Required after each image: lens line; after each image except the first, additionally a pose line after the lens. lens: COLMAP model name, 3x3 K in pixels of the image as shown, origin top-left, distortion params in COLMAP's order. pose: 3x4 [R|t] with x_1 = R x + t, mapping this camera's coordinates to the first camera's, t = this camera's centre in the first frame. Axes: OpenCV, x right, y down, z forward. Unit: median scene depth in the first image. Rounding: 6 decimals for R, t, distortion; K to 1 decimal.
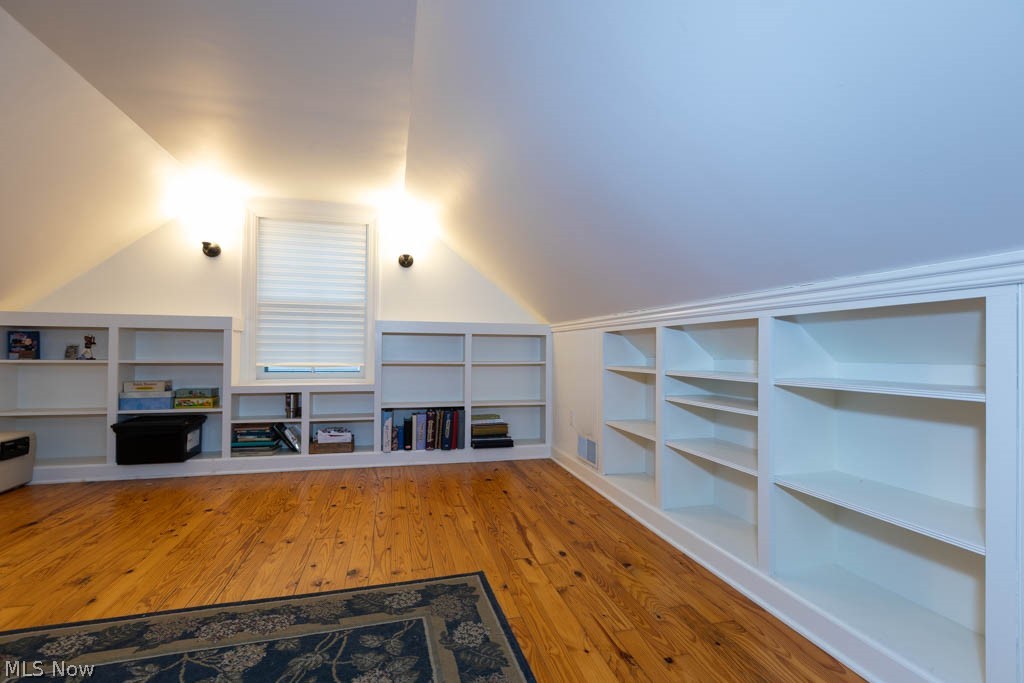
lens RADIAL K [[514.8, 0, 533.3], [0, 514.8, 345.6], [0, 0, 1]] dist [0.001507, 0.000164]
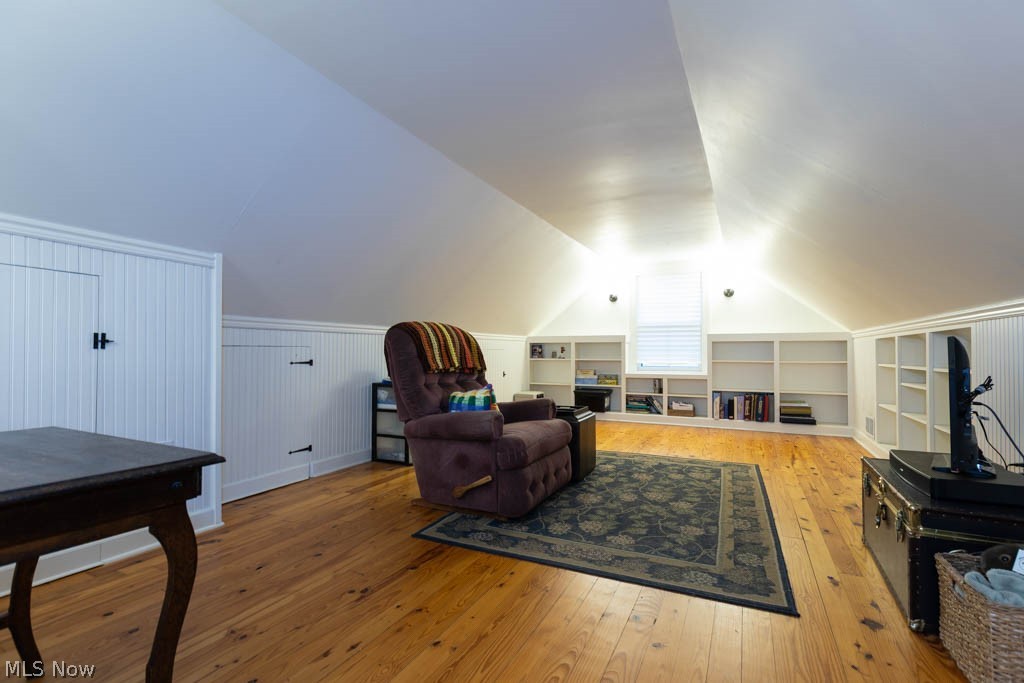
lens RADIAL K [[461.6, 0, 511.8], [0, 461.6, 346.5], [0, 0, 1]] dist [0.001995, -0.000010]
pose [[0.754355, -0.014155, -0.656314, 0.167008], [0.013539, 0.999890, -0.006004, -0.011200], [0.656327, -0.004357, 0.754464, -0.453779]]
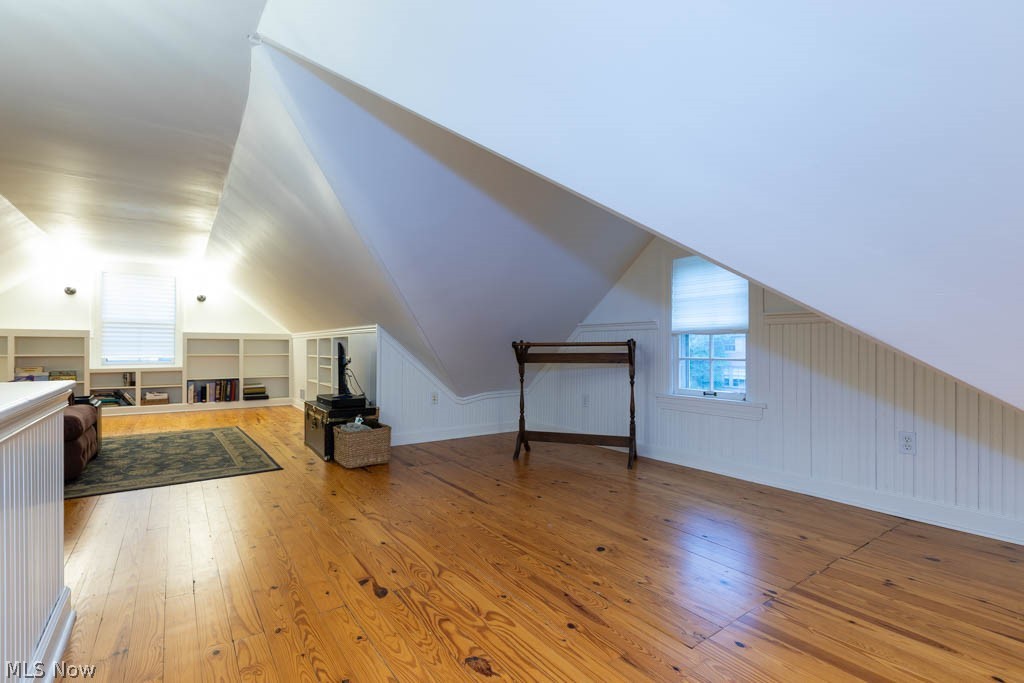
lens RADIAL K [[461.6, 0, 511.8], [0, 461.6, 346.5], [0, 0, 1]] dist [0.001995, -0.000010]
pose [[0.926043, -0.002493, 0.377410, 0.159529], [-0.002152, 0.999927, 0.011884, -0.020357], [-0.377413, -0.011818, 0.925970, -0.979807]]
